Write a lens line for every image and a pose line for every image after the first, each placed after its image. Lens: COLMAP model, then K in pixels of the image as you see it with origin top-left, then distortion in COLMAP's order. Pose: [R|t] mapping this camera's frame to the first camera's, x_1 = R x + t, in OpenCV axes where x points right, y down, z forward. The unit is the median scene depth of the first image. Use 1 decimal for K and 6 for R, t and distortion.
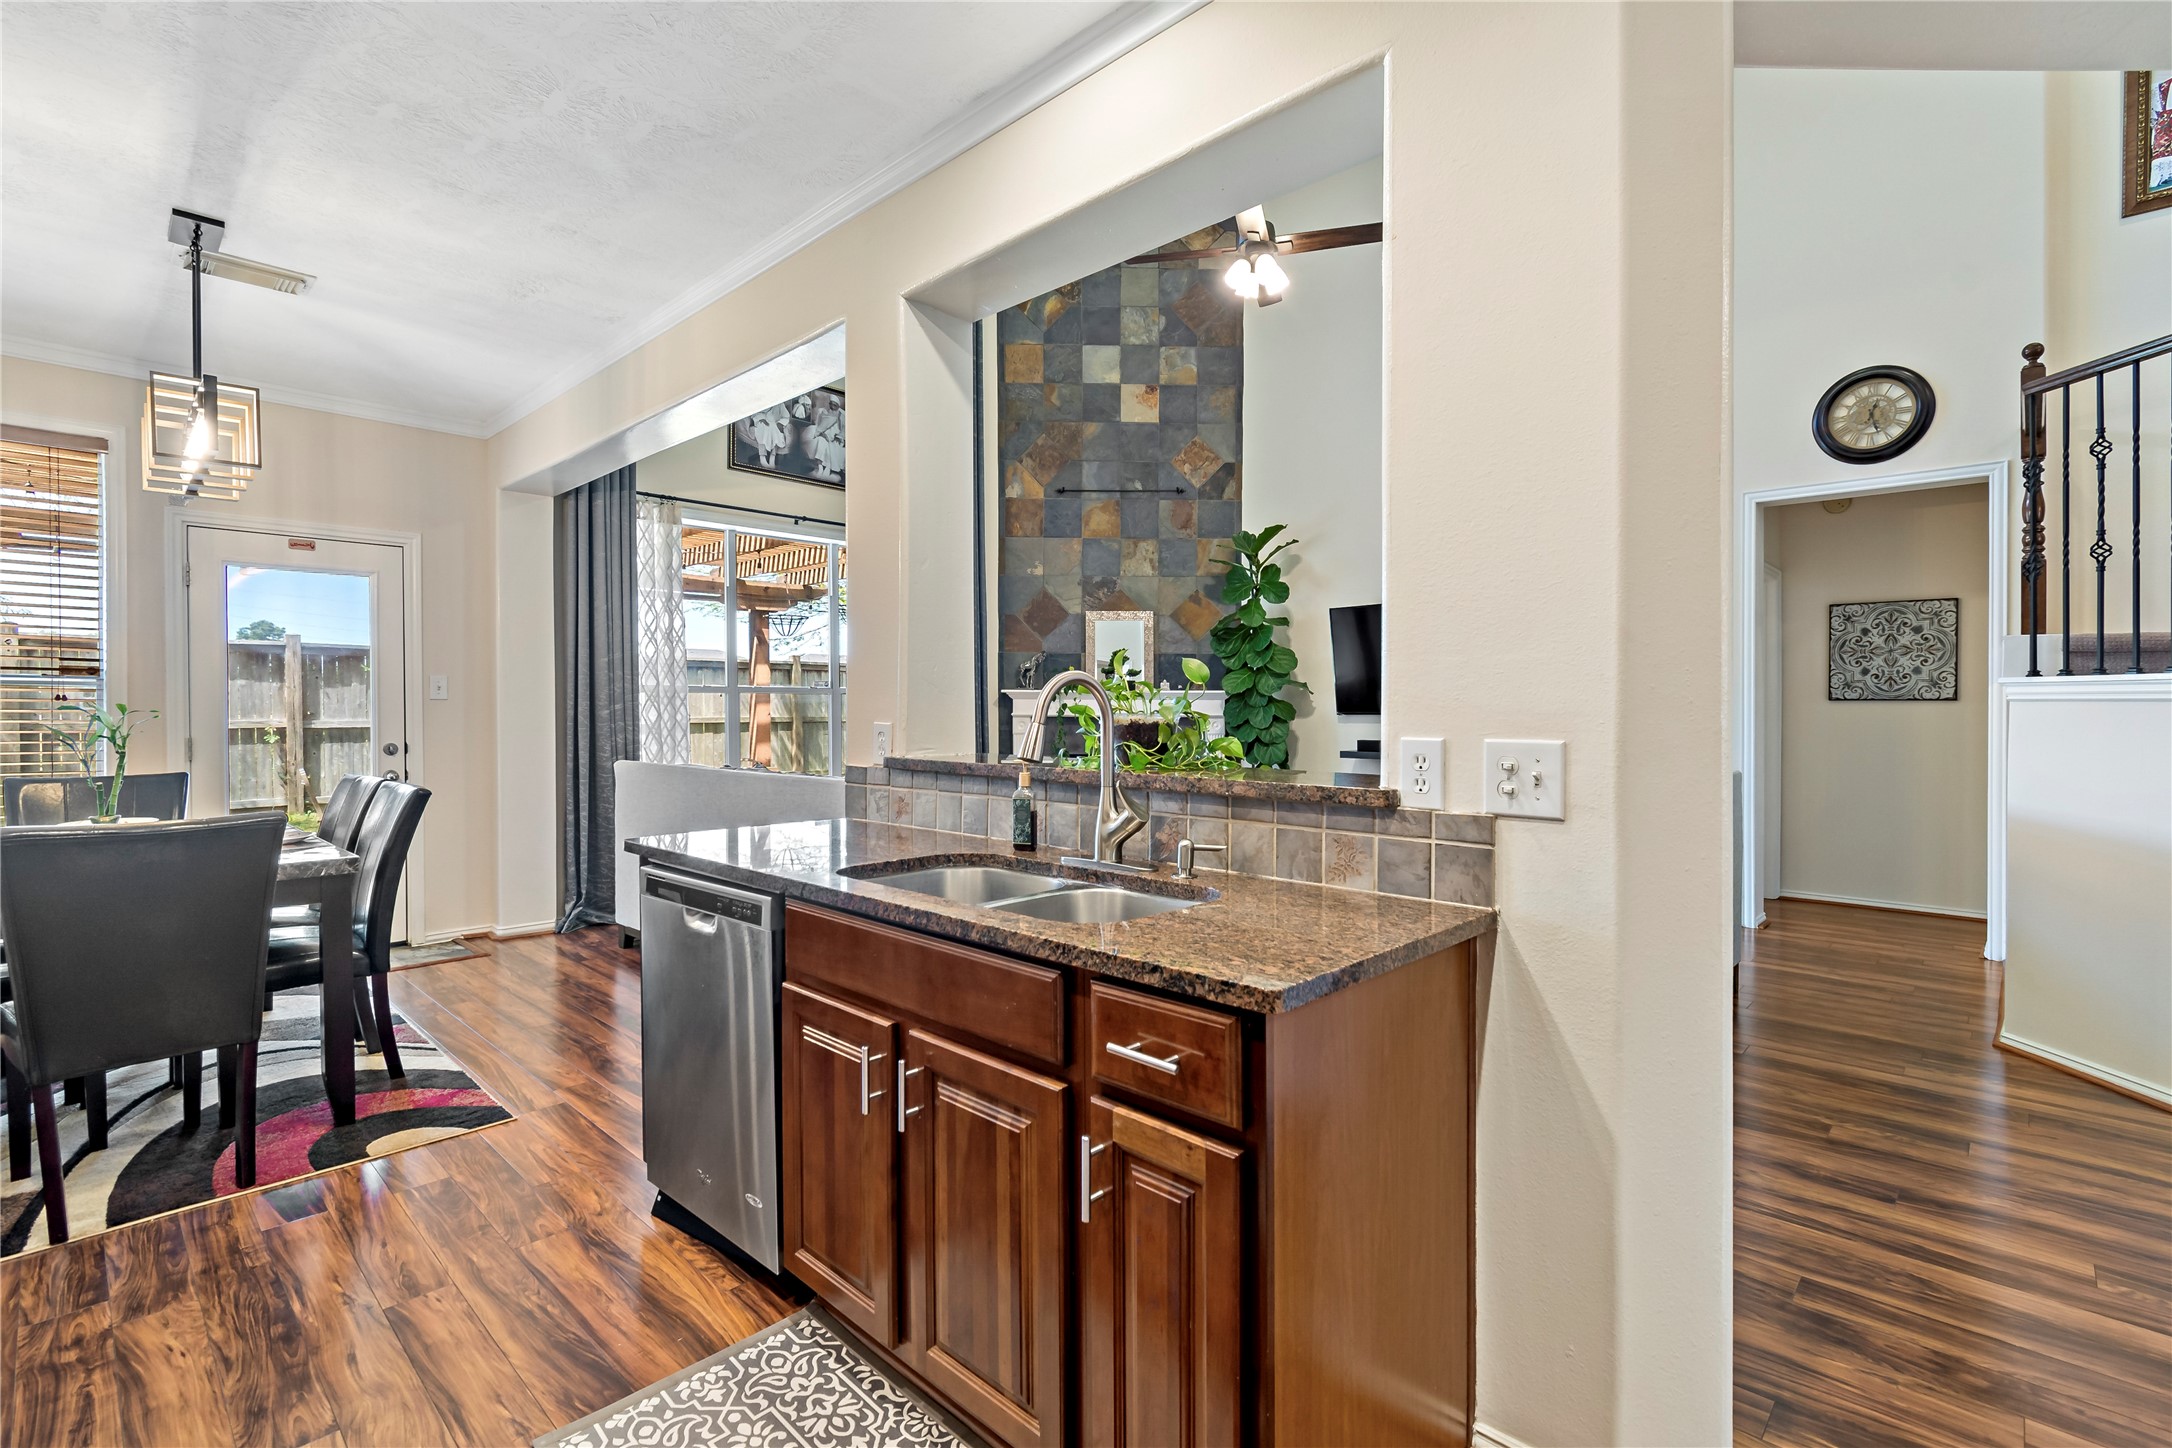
lens RADIAL K [[983.7, 0, 1089.3], [0, 983.7, 716.8], [0, 0, 1]] dist [0.001308, 0.000606]
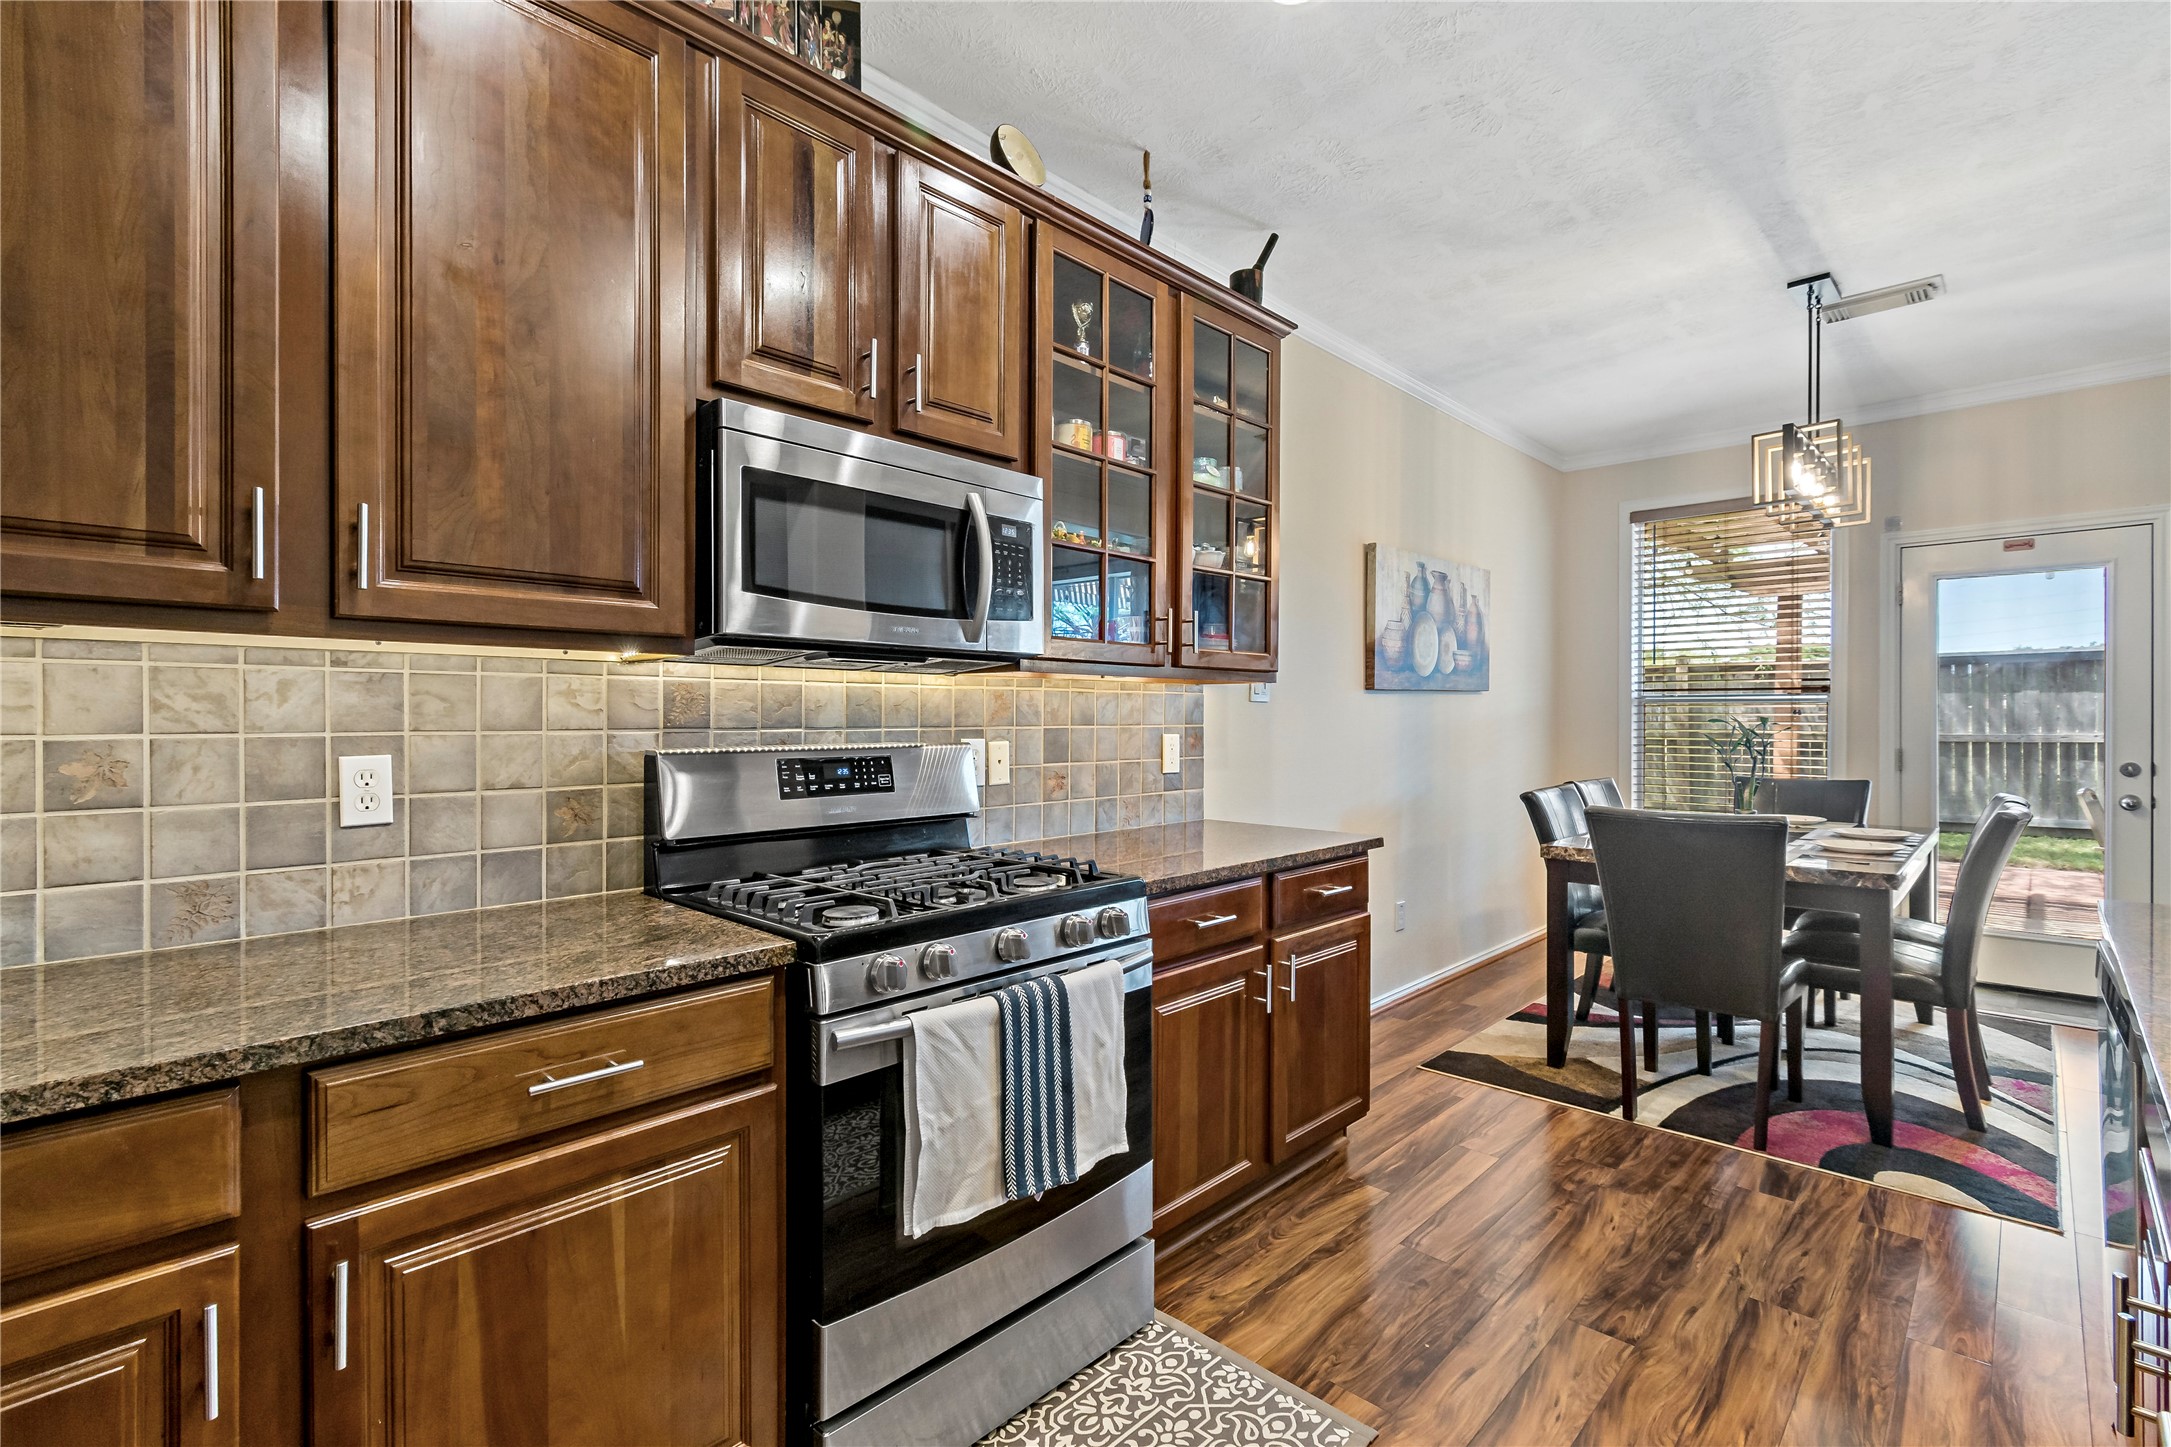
lens RADIAL K [[983.3, 0, 1082.4], [0, 983.3, 722.7], [0, 0, 1]] dist [0.001308, 0.000606]
pose [[-0.010965, 0.000649, -0.999940, 0.189527], [-0.007568, 0.999971, 0.000732, -0.000868], [0.999911, 0.007576, -0.010960, 0.172364]]
